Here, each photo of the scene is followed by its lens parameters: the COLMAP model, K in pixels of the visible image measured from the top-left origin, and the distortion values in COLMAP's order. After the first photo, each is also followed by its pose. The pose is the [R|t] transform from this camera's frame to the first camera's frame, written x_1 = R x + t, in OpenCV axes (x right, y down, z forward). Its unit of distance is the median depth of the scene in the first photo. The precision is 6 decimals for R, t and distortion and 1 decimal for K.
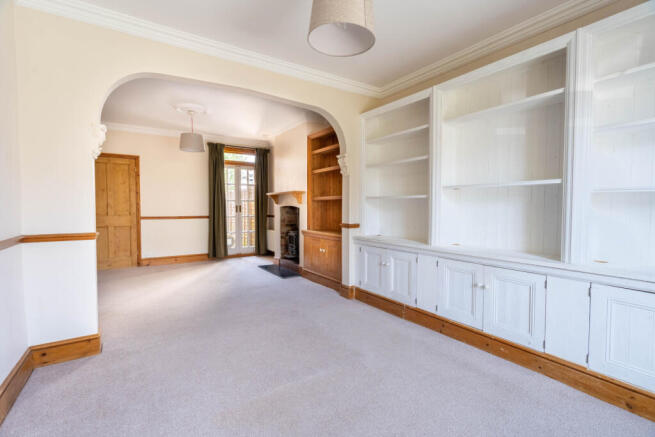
lens RADIAL K [[305.9, 0, 327.5], [0, 305.9, 218.5], [0, 0, 1]] dist [-0.000674, -0.000063]
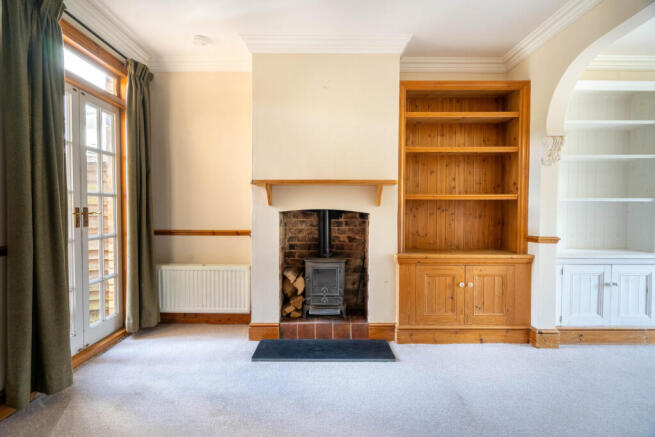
lens RADIAL K [[280.0, 0, 327.5], [0, 280.0, 218.5], [0, 0, 1]] dist [-0.000802, -0.000060]
pose [[0.541397, -0.027005, 0.840334, -0.580040], [0.031746, 0.999428, 0.011665, -0.036669], [-0.840168, 0.020362, 0.541944, 0.883013]]
